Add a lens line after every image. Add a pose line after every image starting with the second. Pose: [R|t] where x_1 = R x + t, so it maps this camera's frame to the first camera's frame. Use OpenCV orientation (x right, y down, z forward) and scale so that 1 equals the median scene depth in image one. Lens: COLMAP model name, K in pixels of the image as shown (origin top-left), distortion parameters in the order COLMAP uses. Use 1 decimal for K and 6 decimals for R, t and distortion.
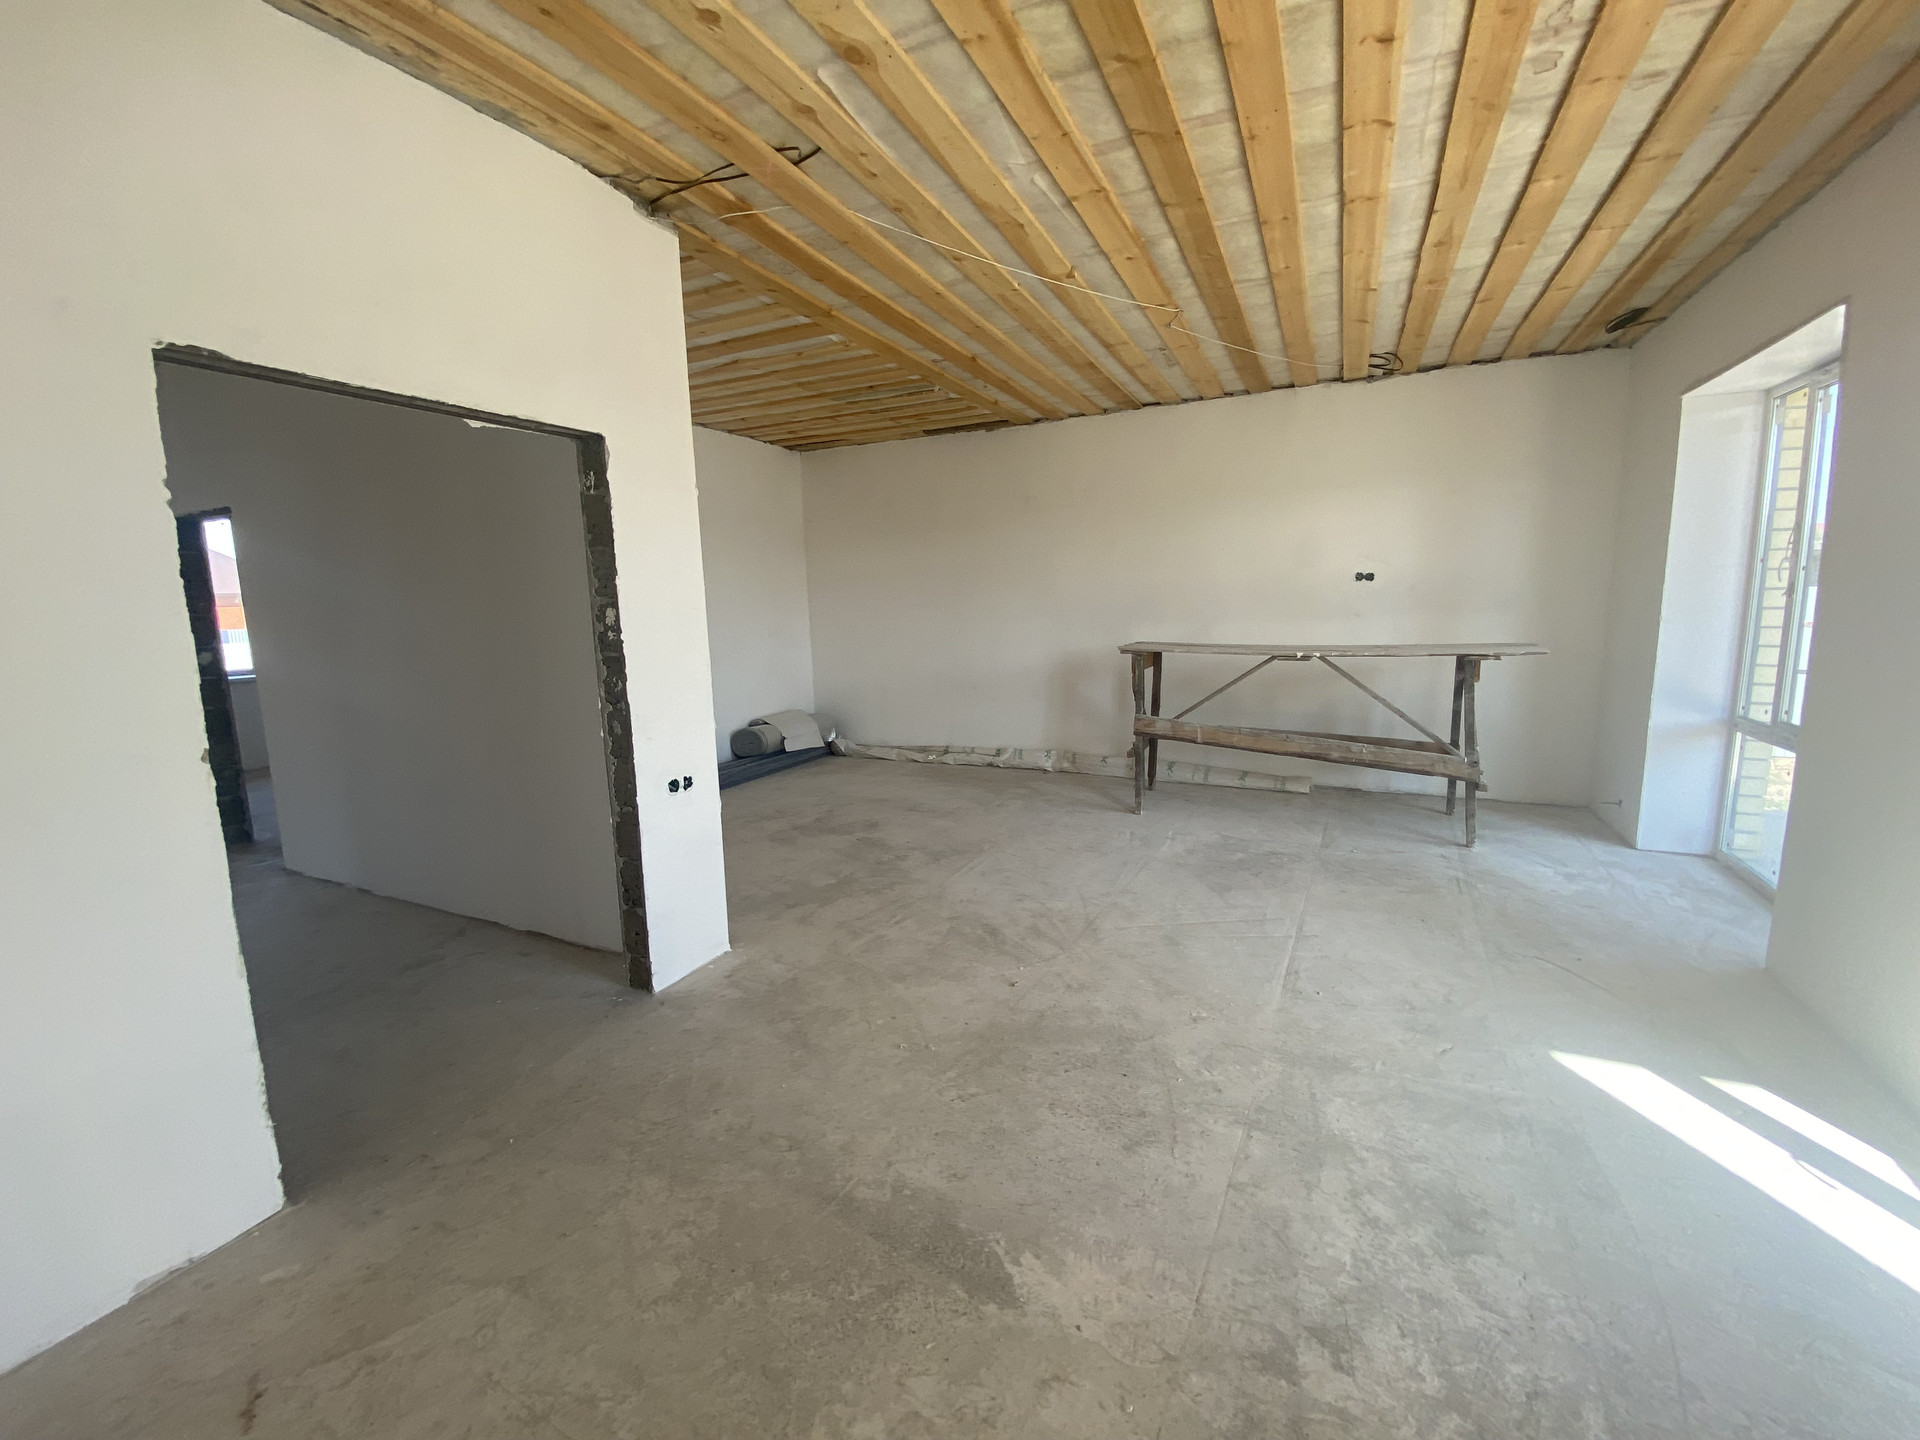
lens RADIAL K [[778.3, 0, 957.9], [0, 778.3, 717.0], [0, 0, 1]] dist [0.015968, -0.017597]
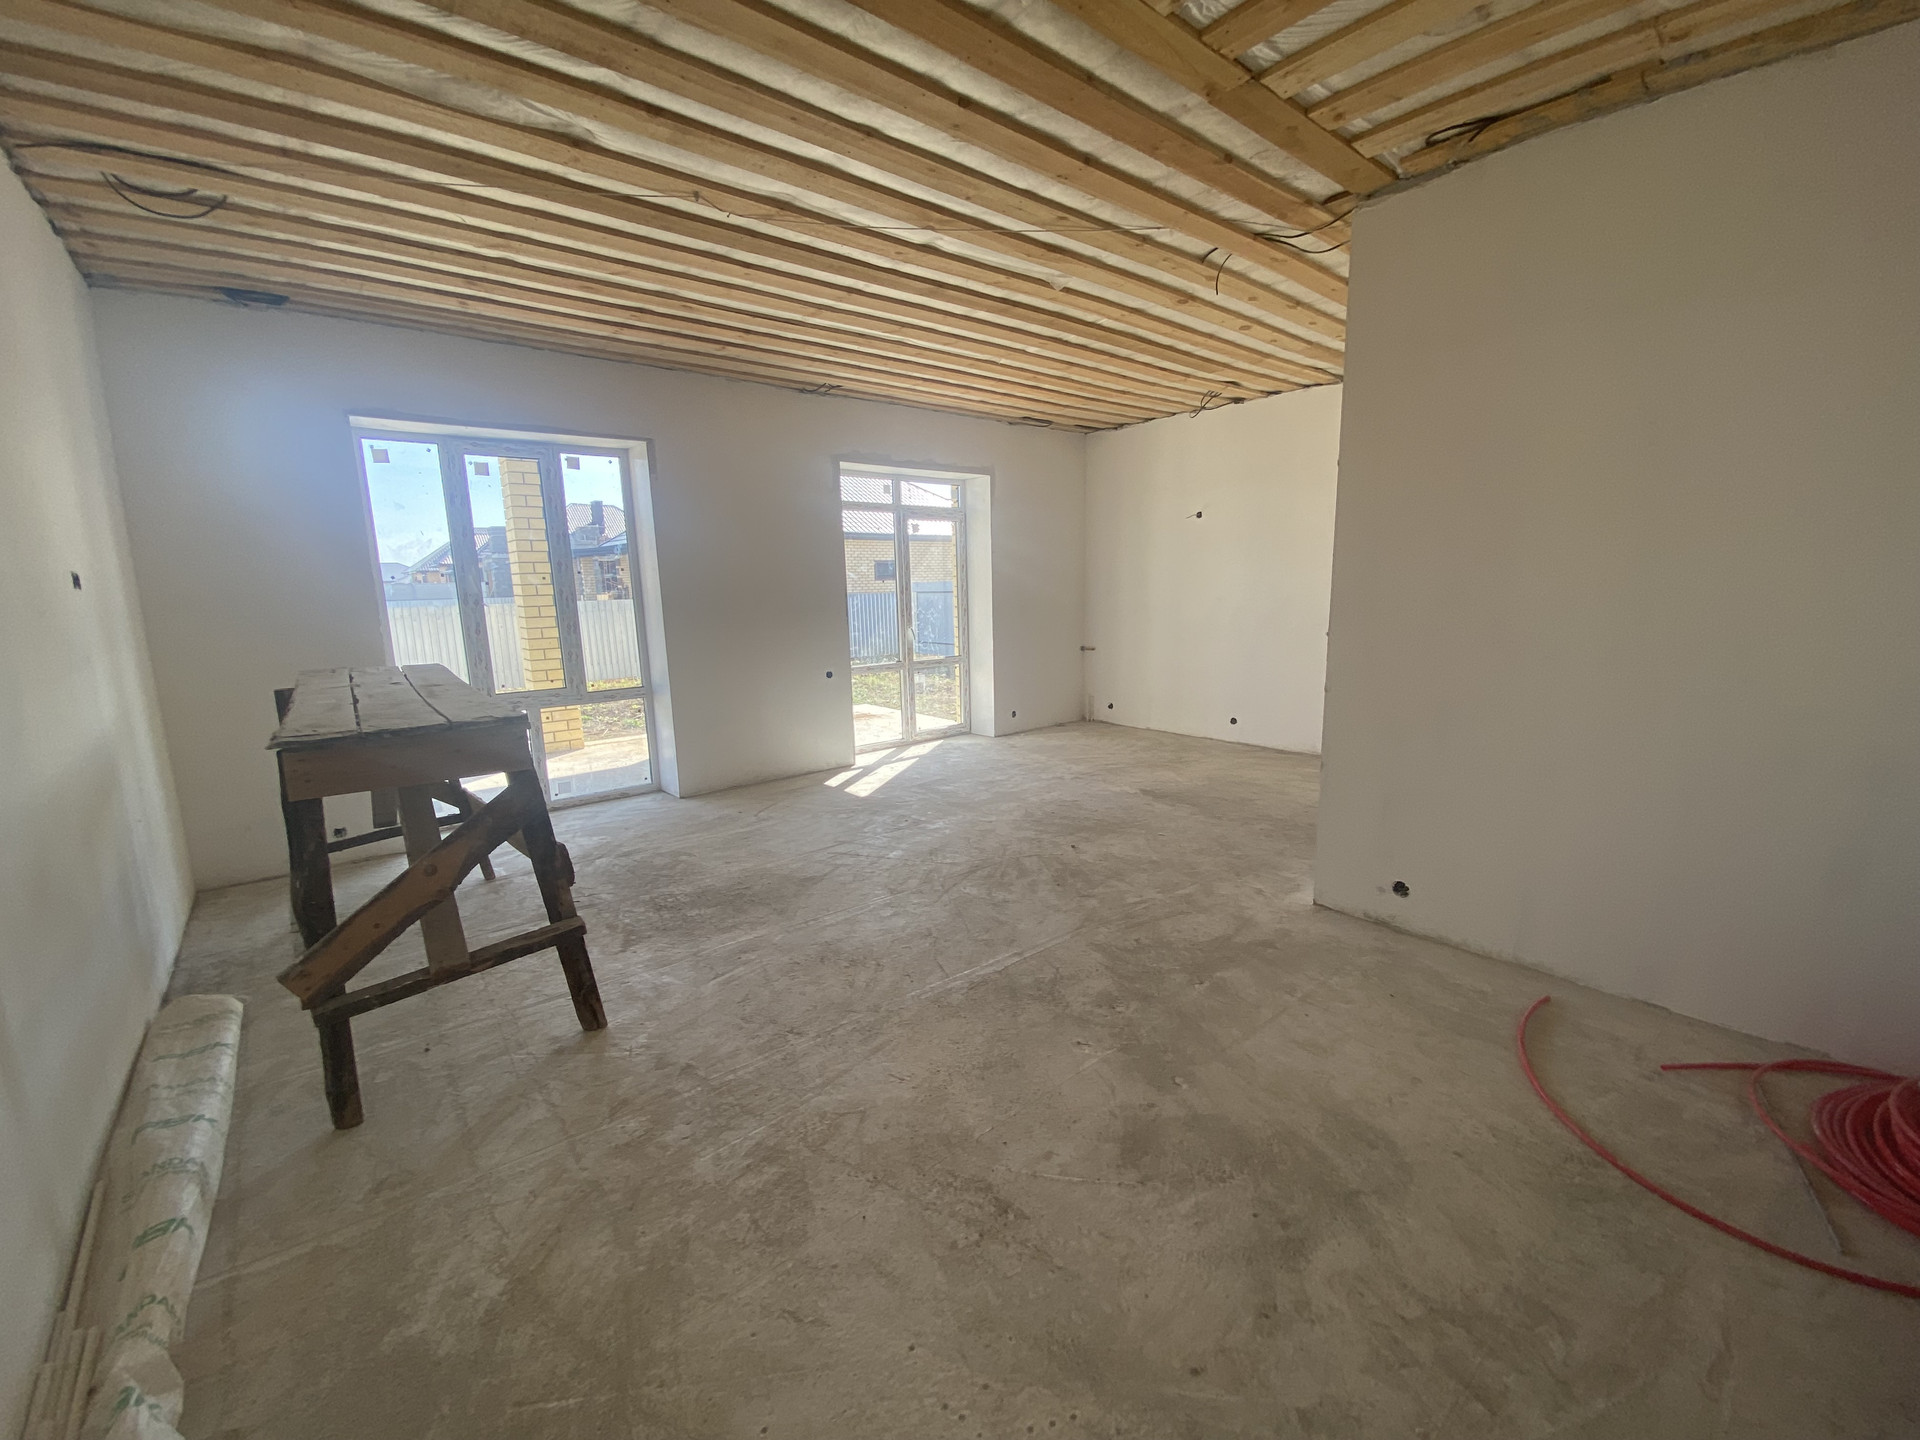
lens RADIAL K [[778.3, 0, 949.6], [0, 778.3, 718.5], [0, 0, 1]] dist [0.015968, -0.017597]
pose [[-0.907201, -0.024335, 0.419992, -0.285513], [0.111234, 0.948922, 0.295251, -0.298922], [-0.405725, 0.314569, -0.858157, 2.022442]]
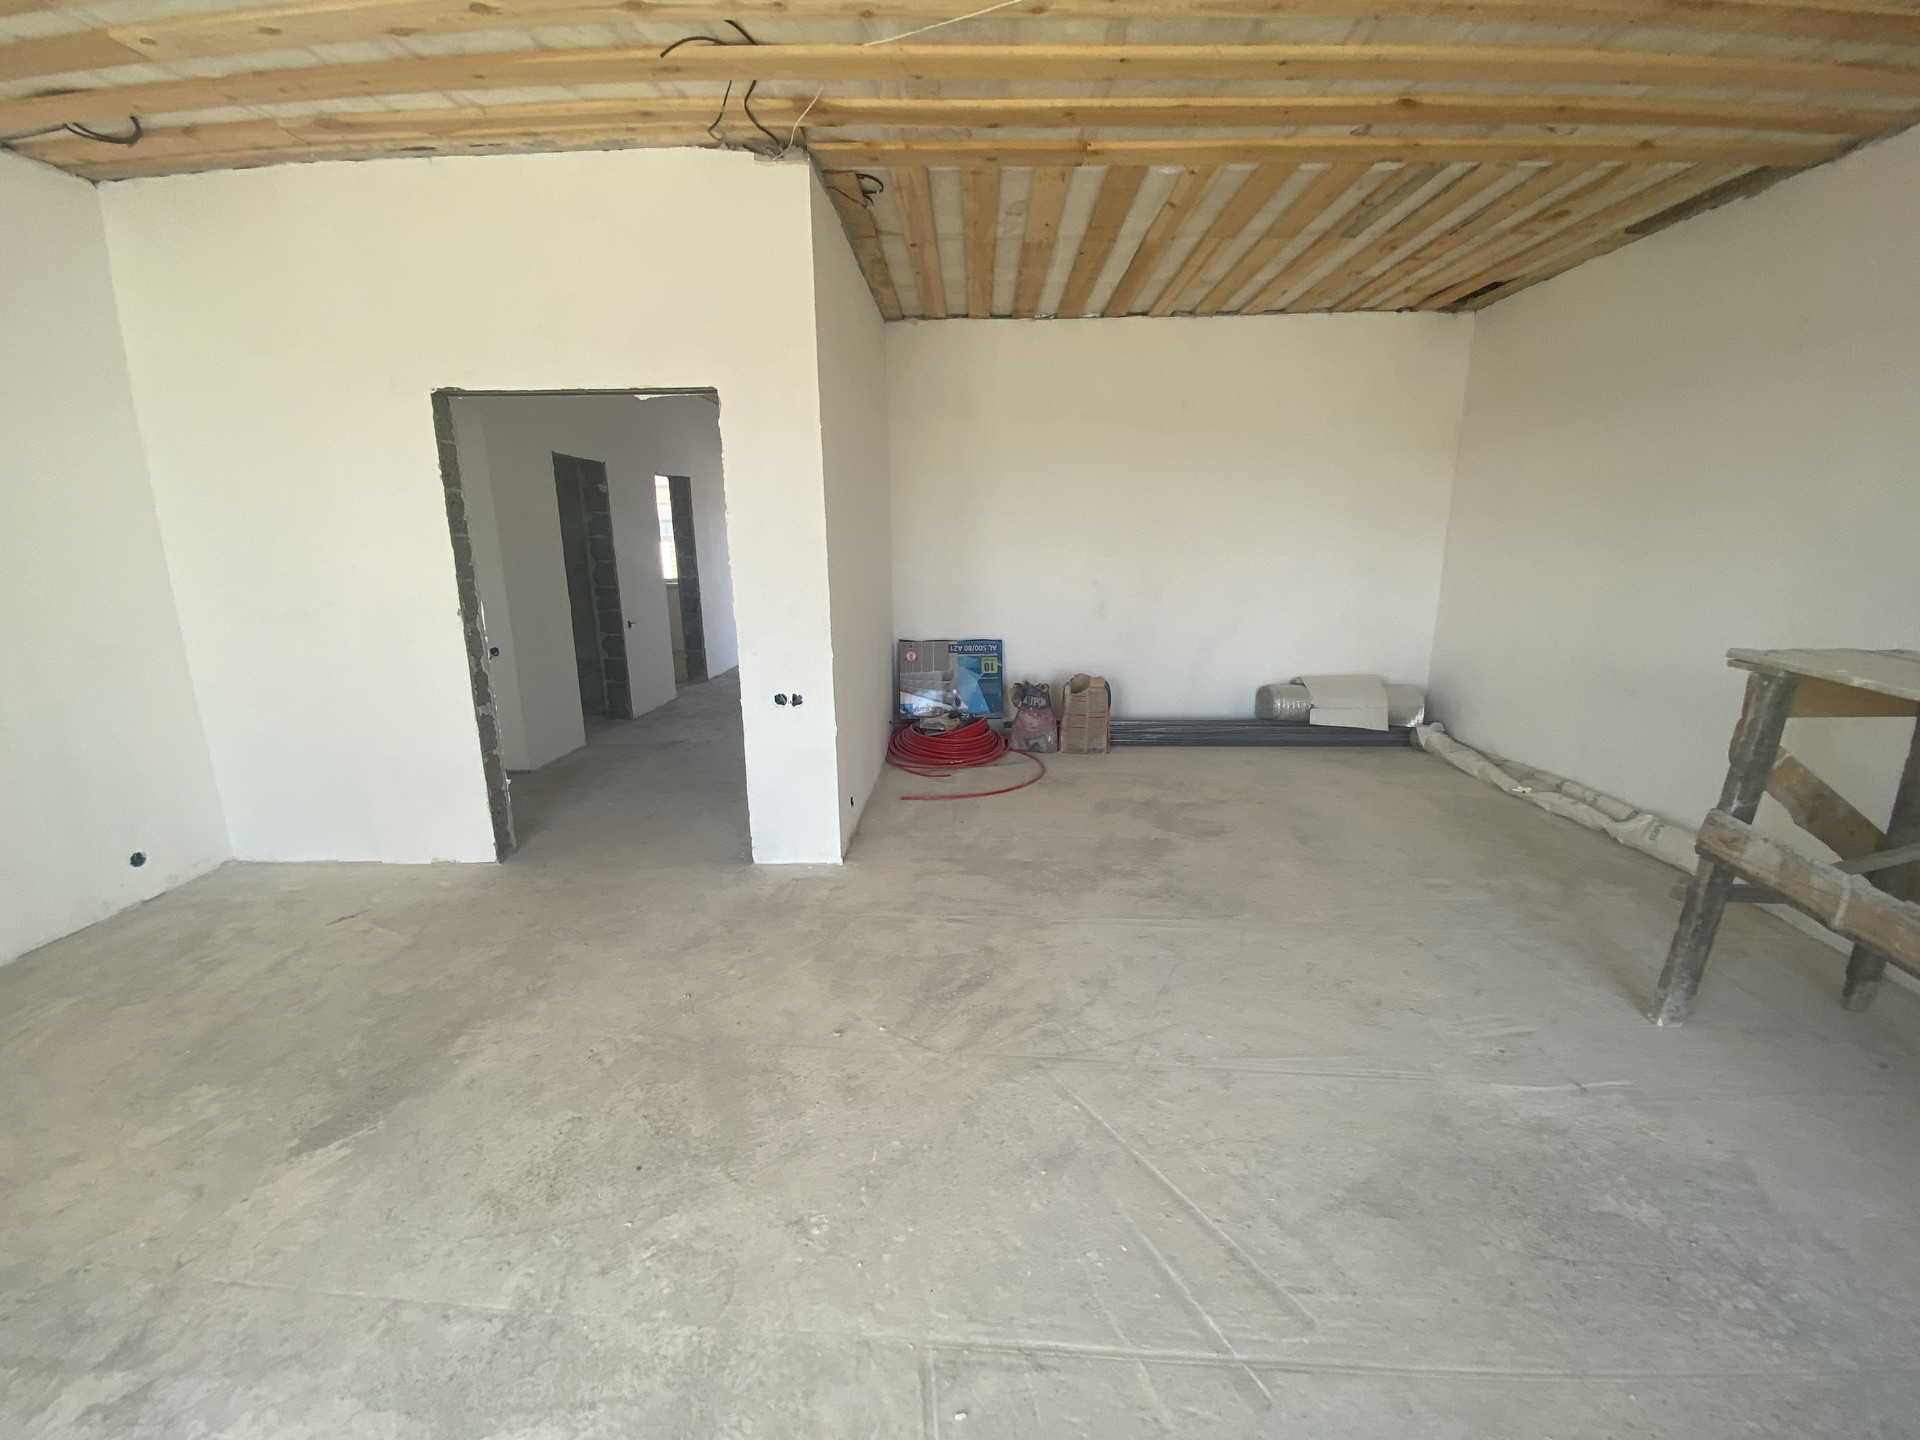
lens RADIAL K [[778.3, 0, 948.5], [0, 778.3, 716.2], [0, 0, 1]] dist [0.015968, -0.017597]
pose [[0.412833, 0.226361, -0.882230, 0.667603], [-0.140856, 0.972839, 0.183697, -0.117152], [0.899849, 0.048431, 0.433505, 0.666074]]
